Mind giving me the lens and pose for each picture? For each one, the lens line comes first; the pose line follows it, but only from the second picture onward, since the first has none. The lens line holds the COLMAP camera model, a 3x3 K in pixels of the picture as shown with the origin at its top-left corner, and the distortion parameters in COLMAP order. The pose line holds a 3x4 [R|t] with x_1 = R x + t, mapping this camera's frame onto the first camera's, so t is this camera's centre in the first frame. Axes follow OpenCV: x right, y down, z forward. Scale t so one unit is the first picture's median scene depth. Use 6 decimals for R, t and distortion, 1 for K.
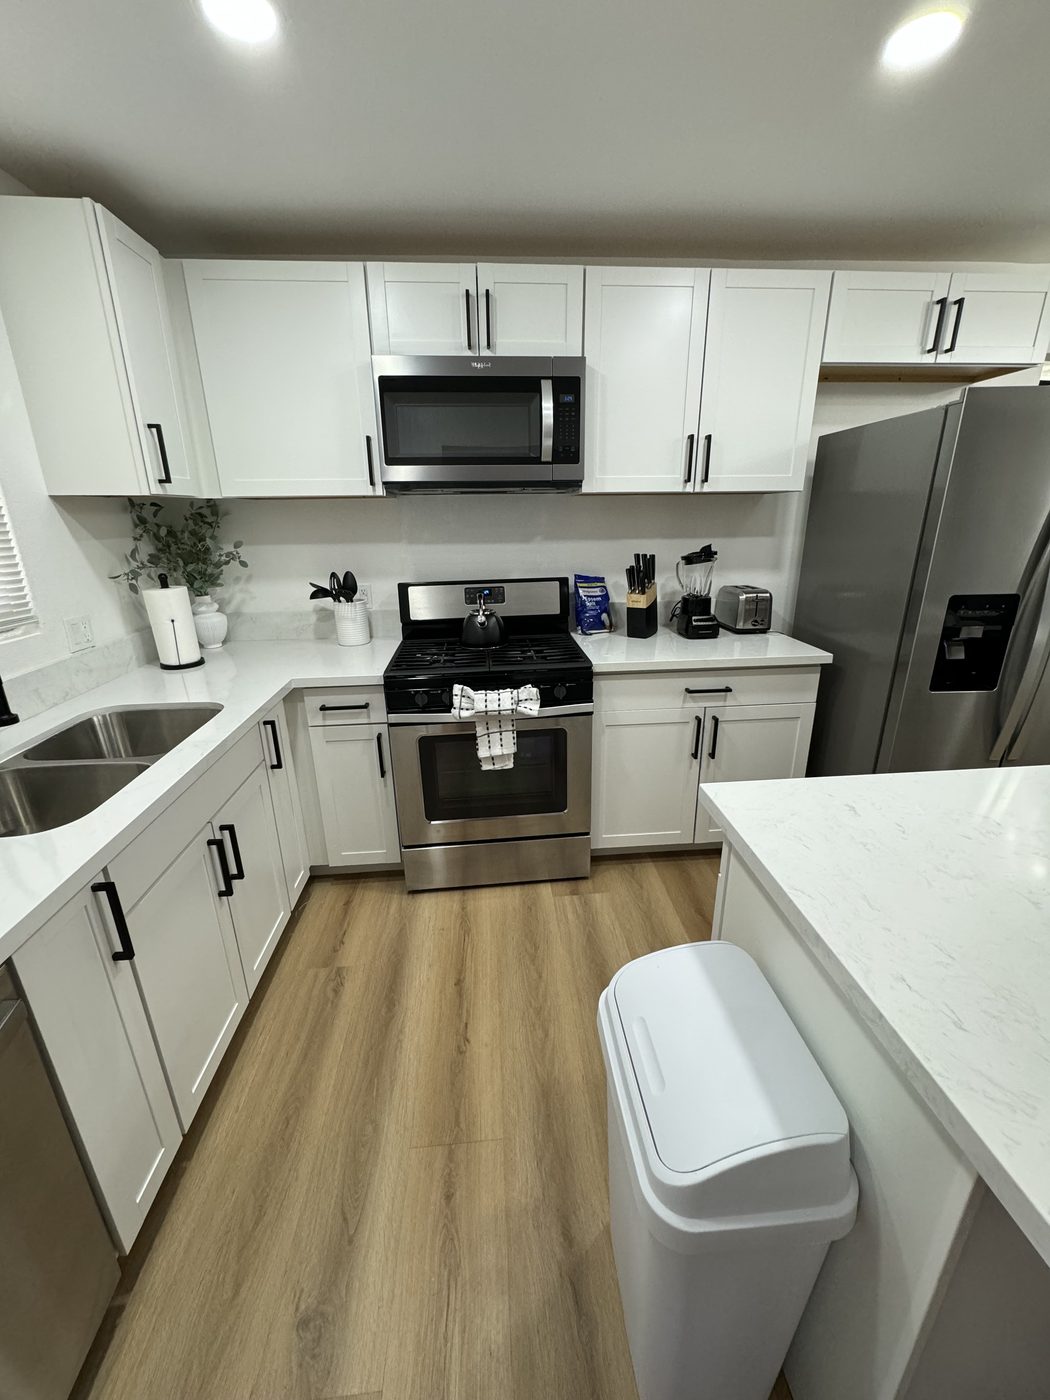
lens RADIAL K [[557.8, 0, 525.0], [0, 557.8, 700.0], [0, 0, 1]] dist [-0.001048, 0.000634]
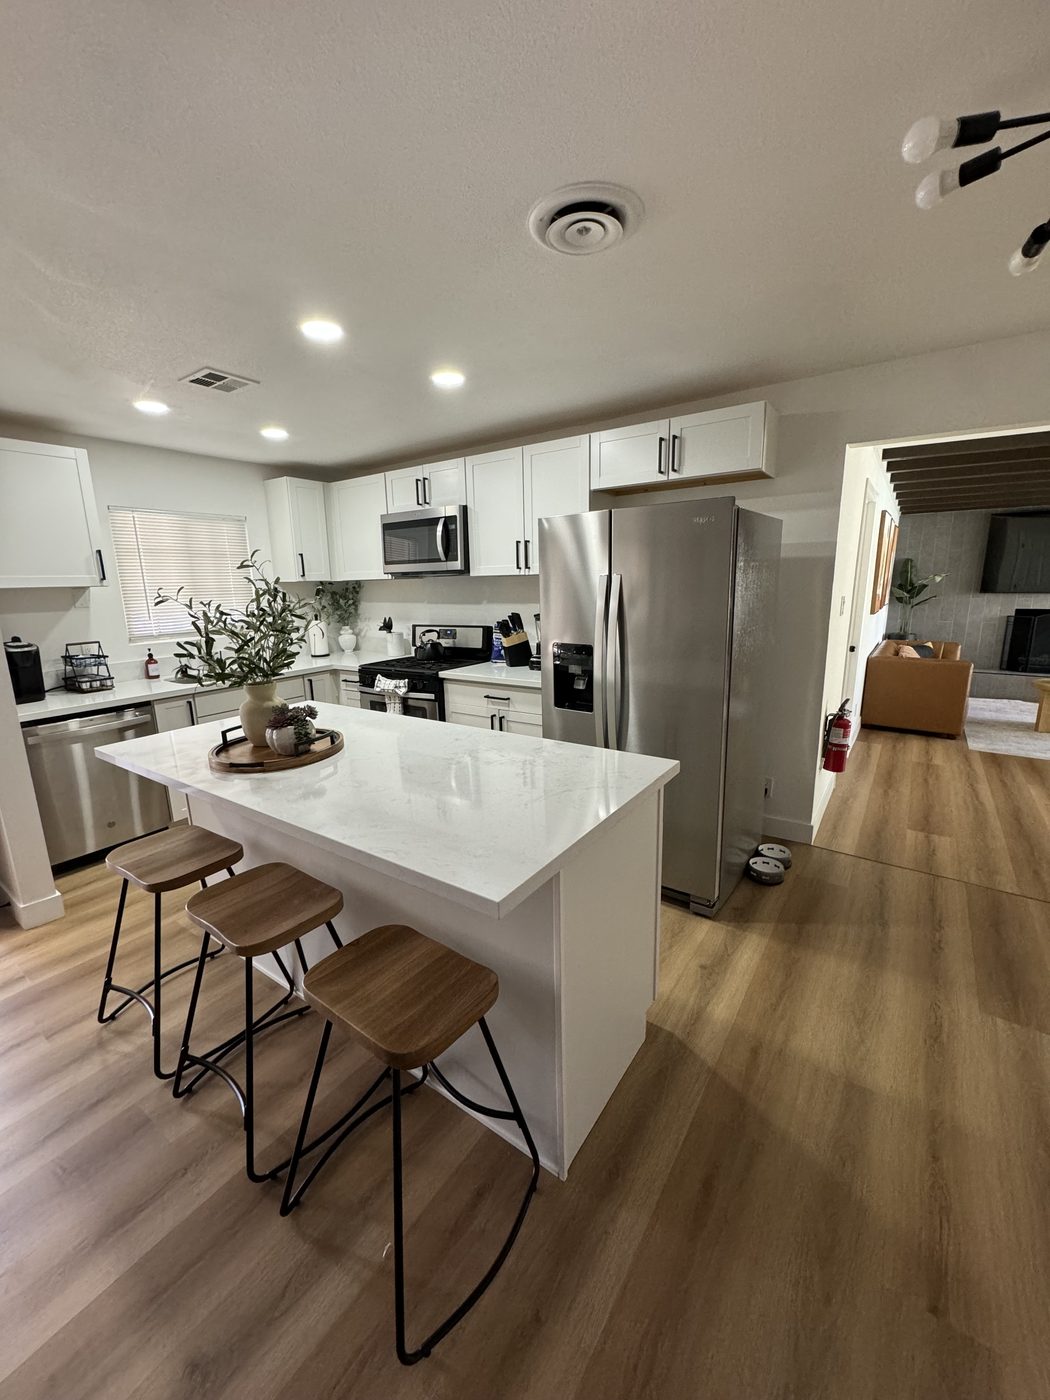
lens RADIAL K [[557.8, 0, 525.0], [0, 557.8, 700.0], [0, 0, 1]] dist [-0.001048, 0.000634]
pose [[0.770879, 0.127093, -0.624174, 1.373163], [-0.193239, 0.980375, -0.039035, 0.034734], [0.606963, 0.150706, 0.780310, -0.176604]]
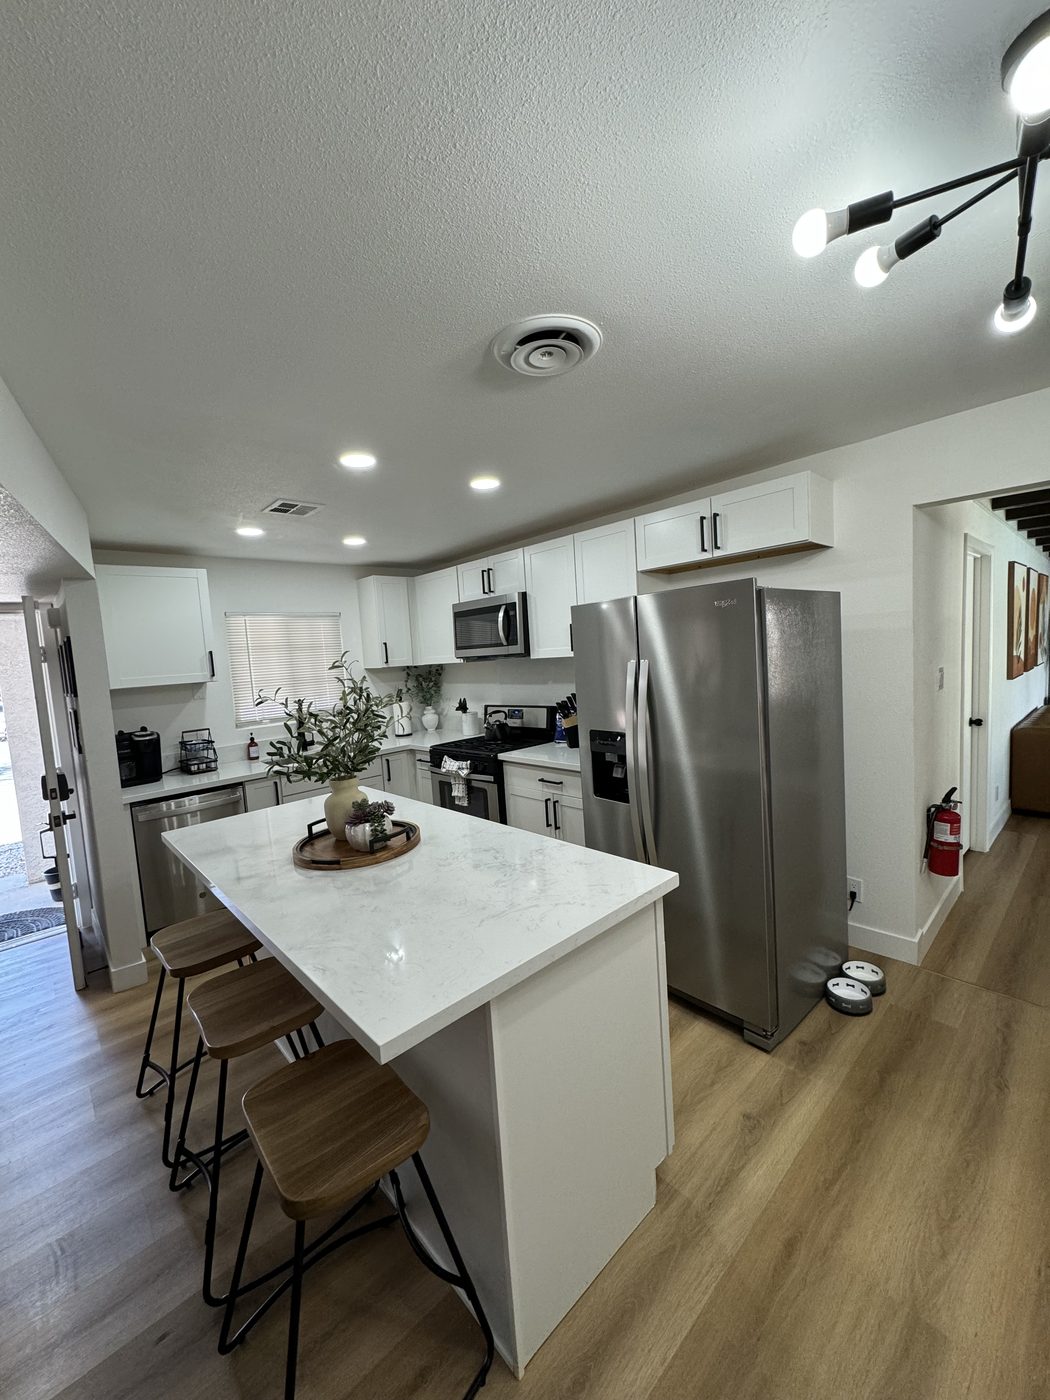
lens RADIAL K [[557.8, 0, 525.0], [0, 557.8, 700.0], [0, 0, 1]] dist [-0.001048, 0.000634]
pose [[0.616911, 0.037846, -0.786122, 1.492629], [-0.199632, 0.973701, -0.109785, -0.053698], [0.761293, 0.224663, 0.608242, -0.042498]]
